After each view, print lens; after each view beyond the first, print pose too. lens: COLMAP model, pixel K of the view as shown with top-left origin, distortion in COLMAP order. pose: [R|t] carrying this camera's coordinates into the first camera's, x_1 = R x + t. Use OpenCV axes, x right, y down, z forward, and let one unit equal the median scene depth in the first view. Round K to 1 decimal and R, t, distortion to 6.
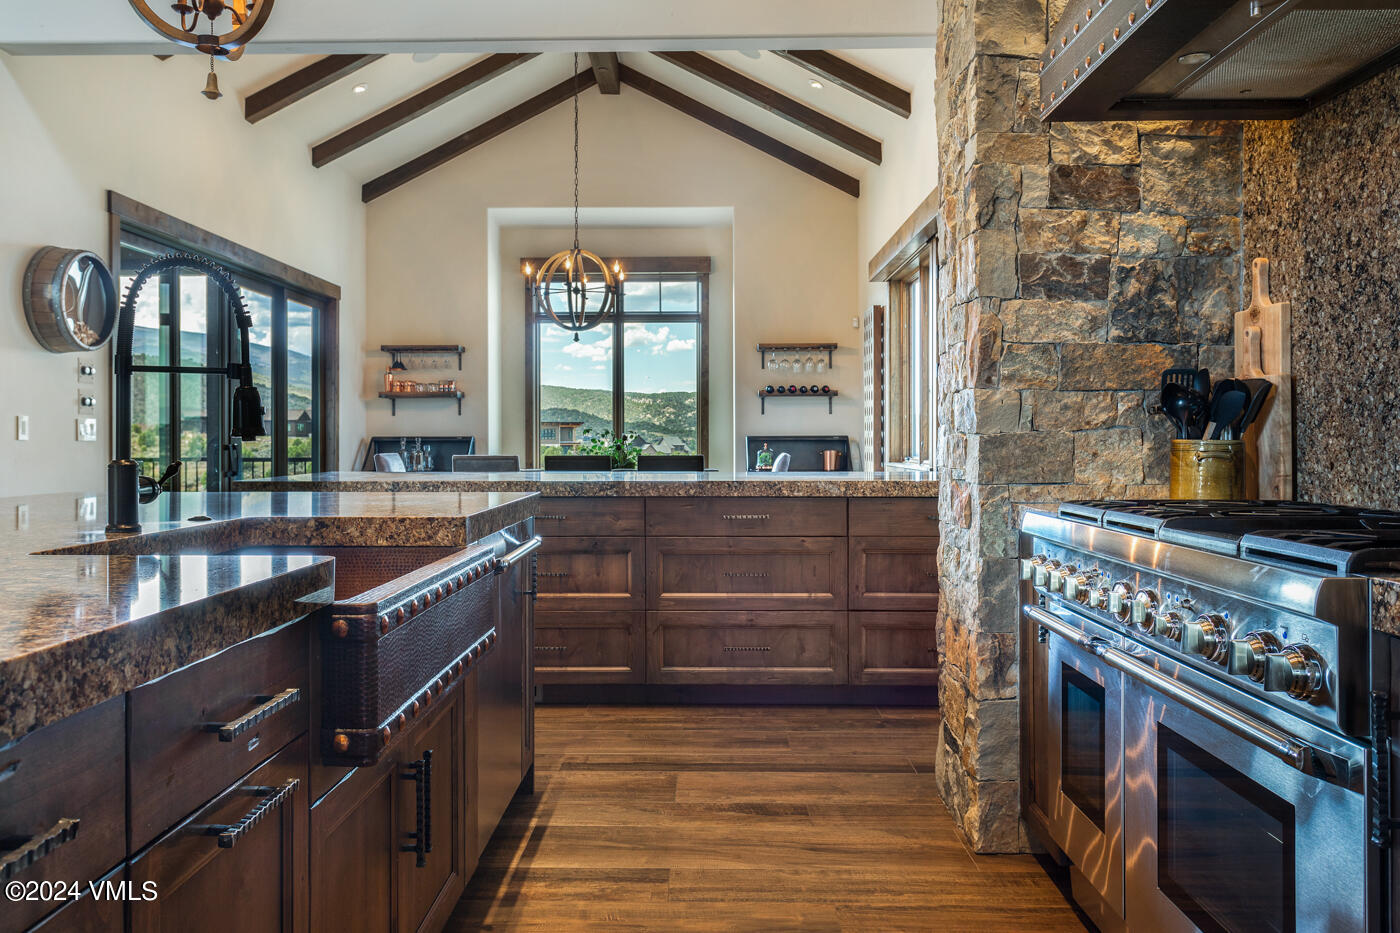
lens RADIAL K [[1061.0, 0, 680.3], [0, 1061.0, 433.9], [0, 0, 1]] dist [0.024503, 0.000242]
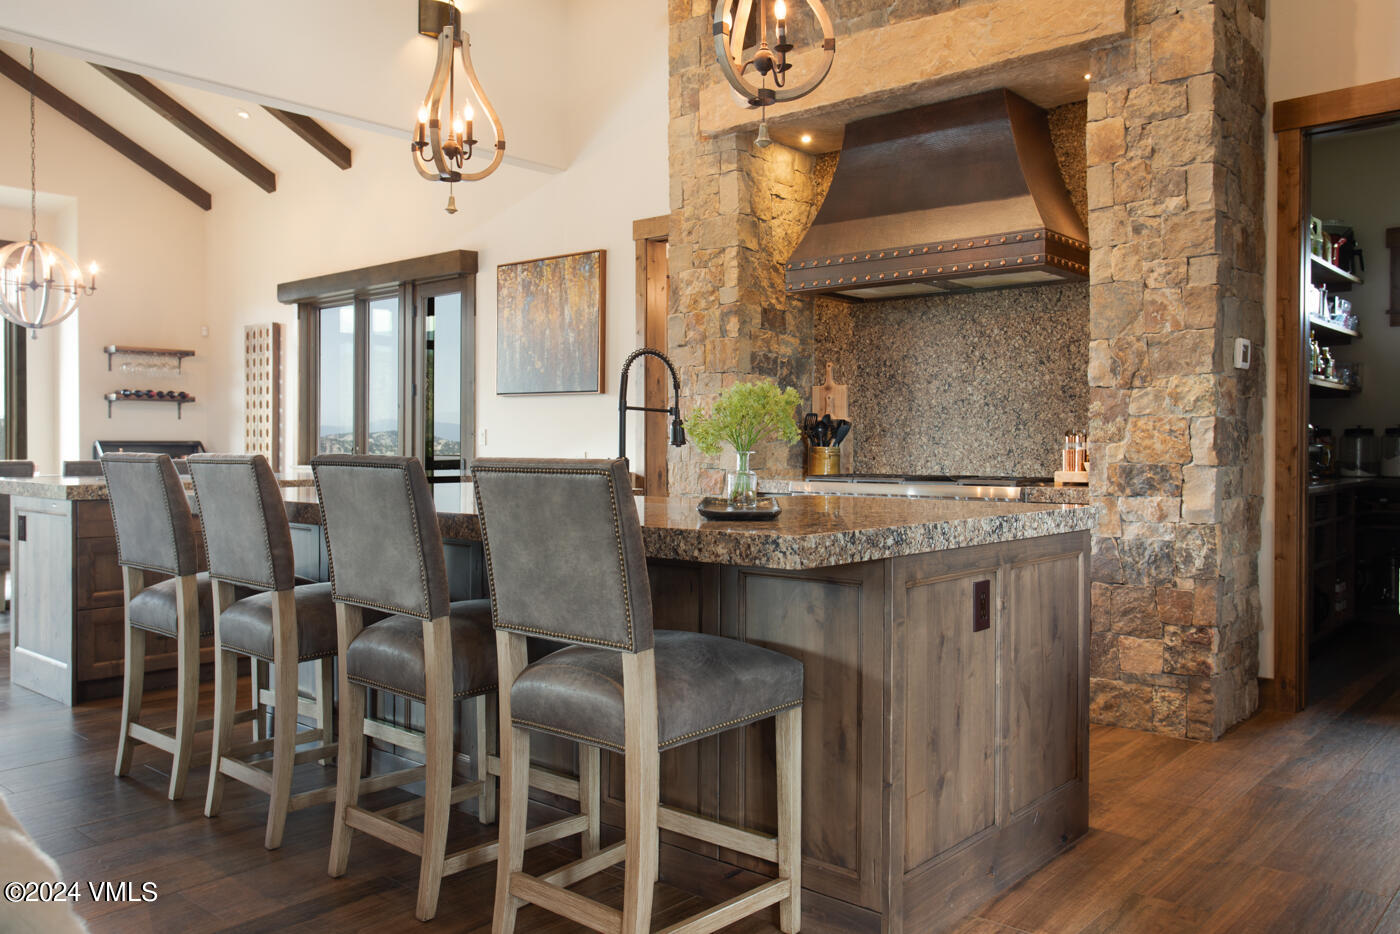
lens RADIAL K [[1124.0, 0, 698.1], [0, 1124.0, 465.4], [0, 0, 1]] dist [-0.011910, -0.003194]
pose [[0.647442, -0.008913, 0.762063, -1.304372], [-0.008610, 0.999782, 0.019009, 0.001758], [-0.762066, -0.018869, 0.647224, -0.258112]]
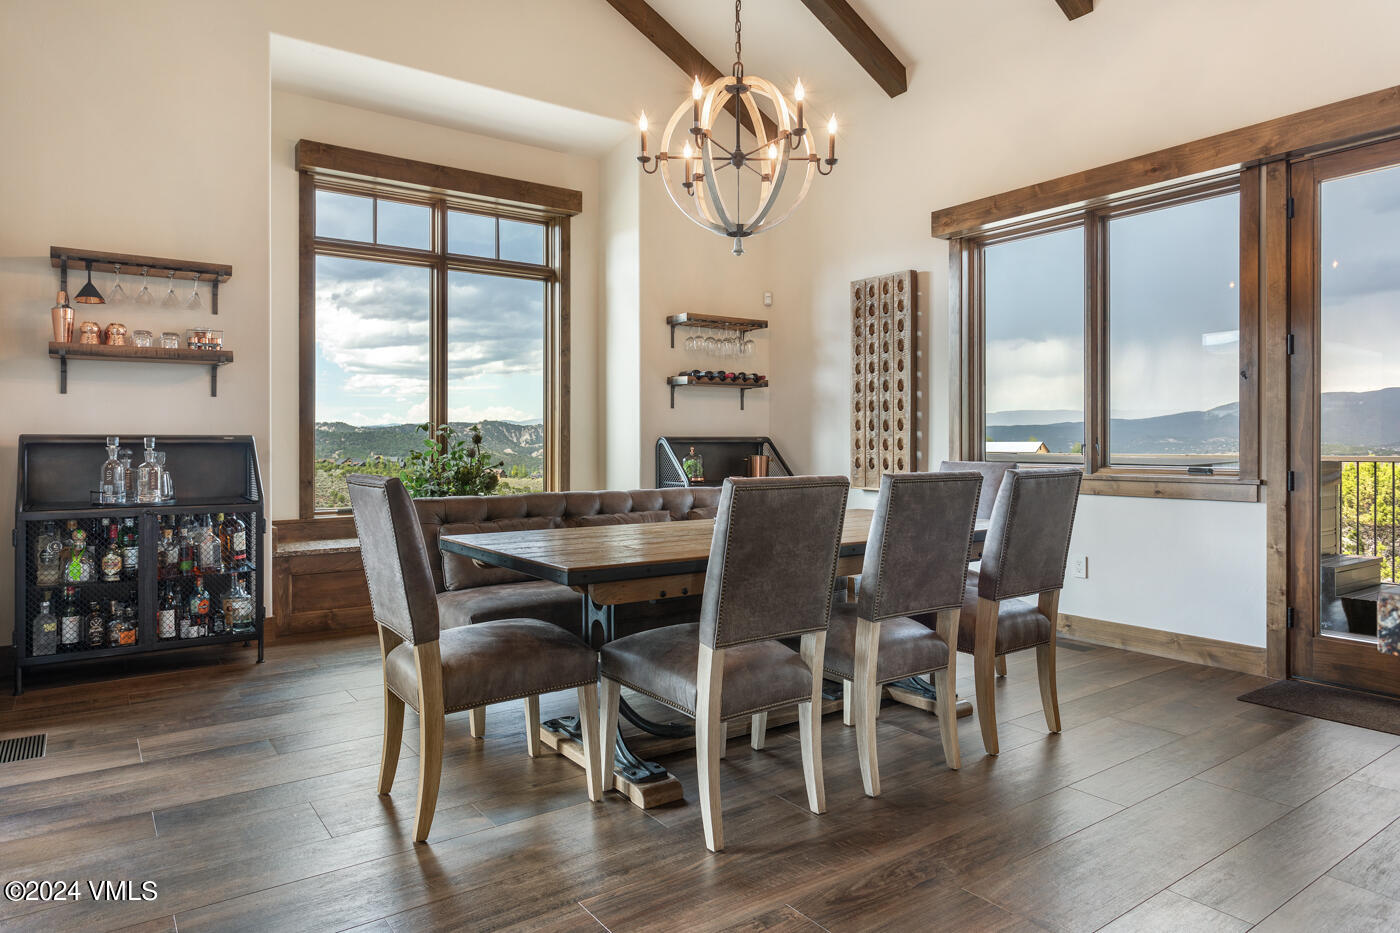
lens RADIAL K [[867.9, 0, 699.3], [0, 867.9, 454.8], [0, 0, 1]] dist [-0.006194, -0.001238]
pose [[0.792690, -0.007677, 0.609577, -1.047495], [-0.000322, 0.999915, 0.013011, 0.024399], [-0.609625, -0.010510, 0.792620, 1.843476]]
